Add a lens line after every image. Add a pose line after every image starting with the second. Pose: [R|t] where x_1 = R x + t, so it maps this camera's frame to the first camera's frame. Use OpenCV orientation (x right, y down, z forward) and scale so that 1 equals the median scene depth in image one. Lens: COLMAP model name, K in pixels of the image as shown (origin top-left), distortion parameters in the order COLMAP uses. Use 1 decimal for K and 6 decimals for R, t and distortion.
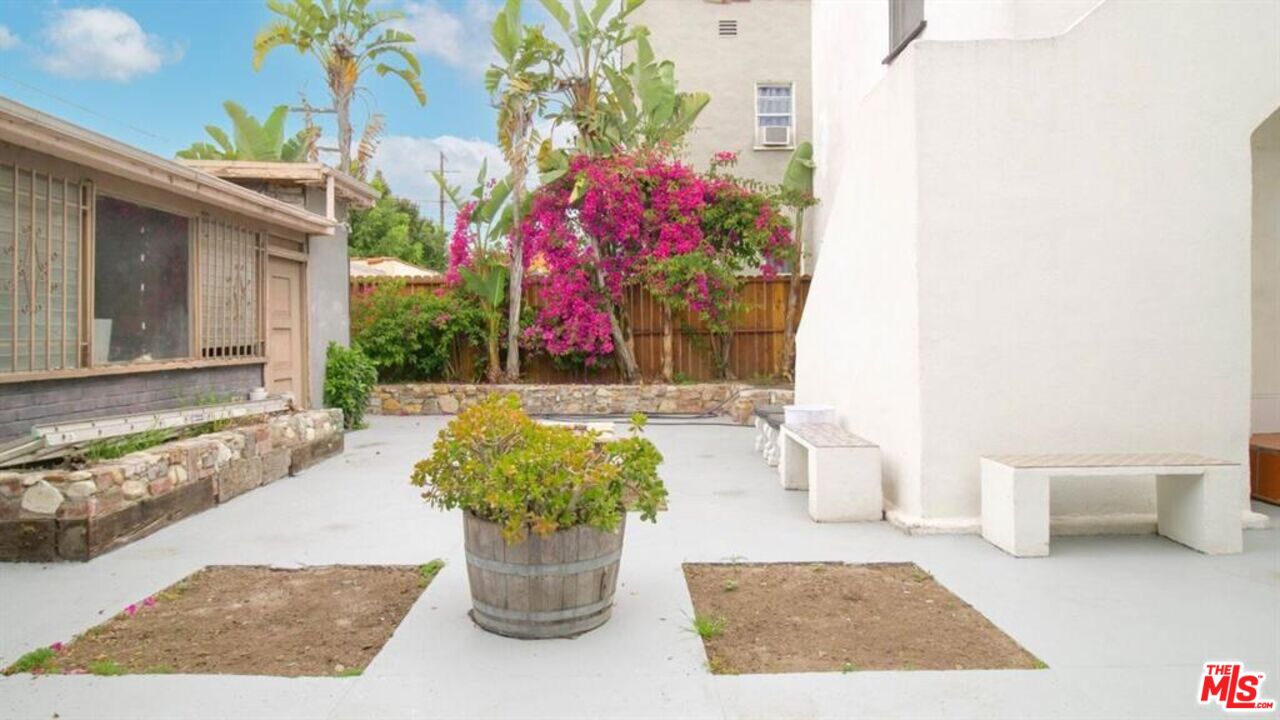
lens RADIAL K [[764.2, 0, 640.1], [0, 764.2, 344.2], [0, 0, 1]] dist [0.000416, -0.000302]
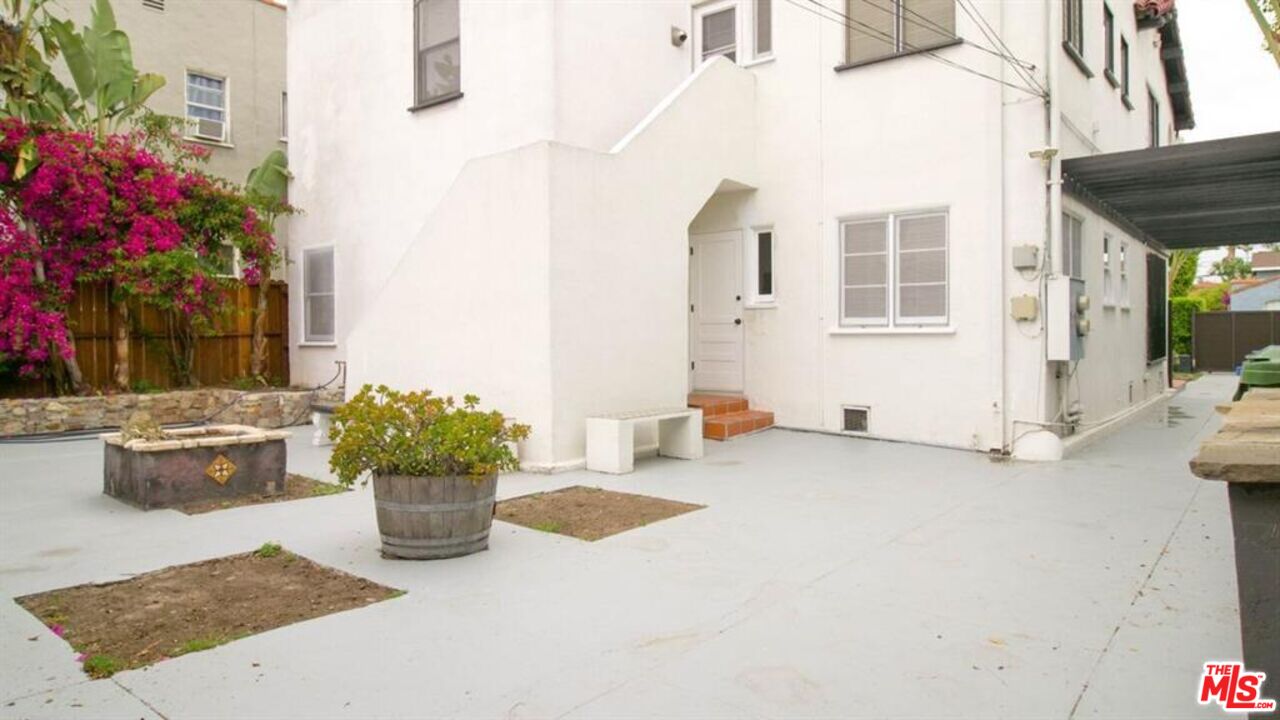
lens RADIAL K [[782.0, 0, 637.7], [0, 782.0, 342.4], [0, 0, 1]] dist [-0.002211, -0.012609]
pose [[0.658736, -0.001808, 0.752372, -0.269677], [0.007889, 0.999959, -0.004505, 0.001028], [-0.752333, 0.008903, 0.658723, -0.049700]]
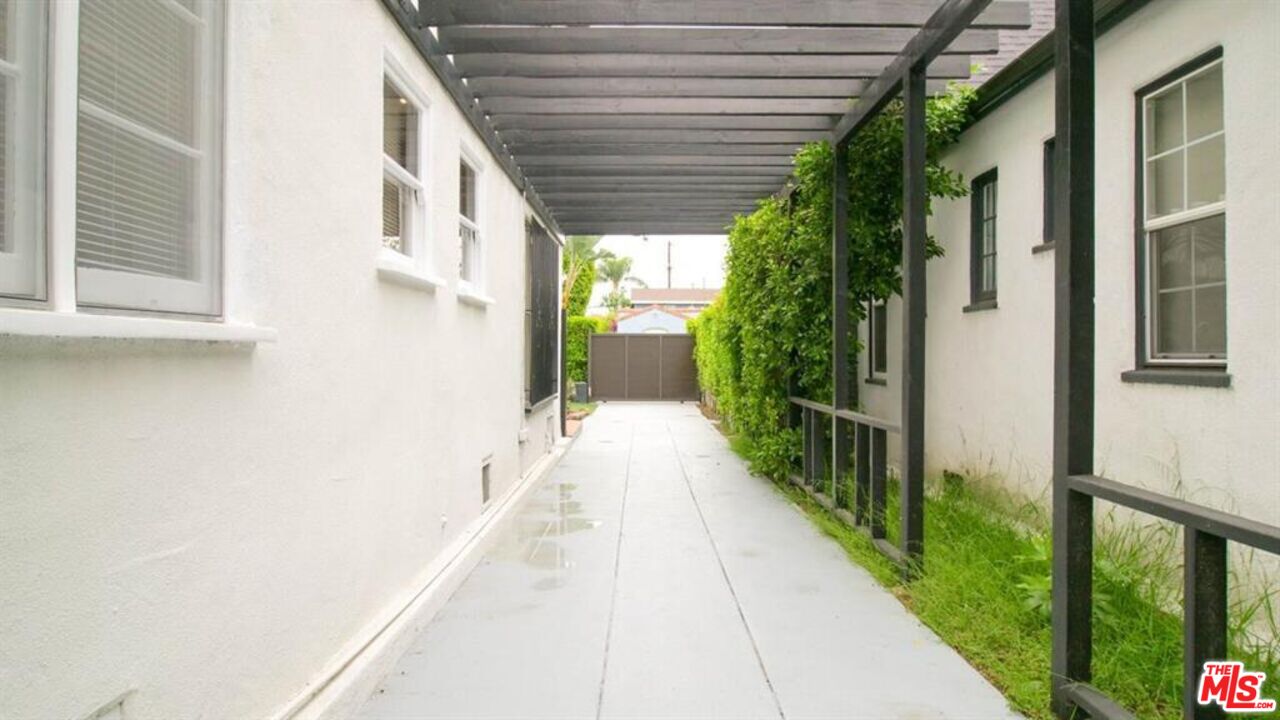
lens RADIAL K [[766.7, 0, 637.8], [0, 766.7, 351.5], [0, 0, 1]] dist [-0.008777, -0.002981]
pose [[0.032634, 0.016999, 0.999323, 0.470574], [0.004378, 0.999843, -0.017151, -0.004230], [-0.999458, 0.004935, 0.032554, 0.030232]]
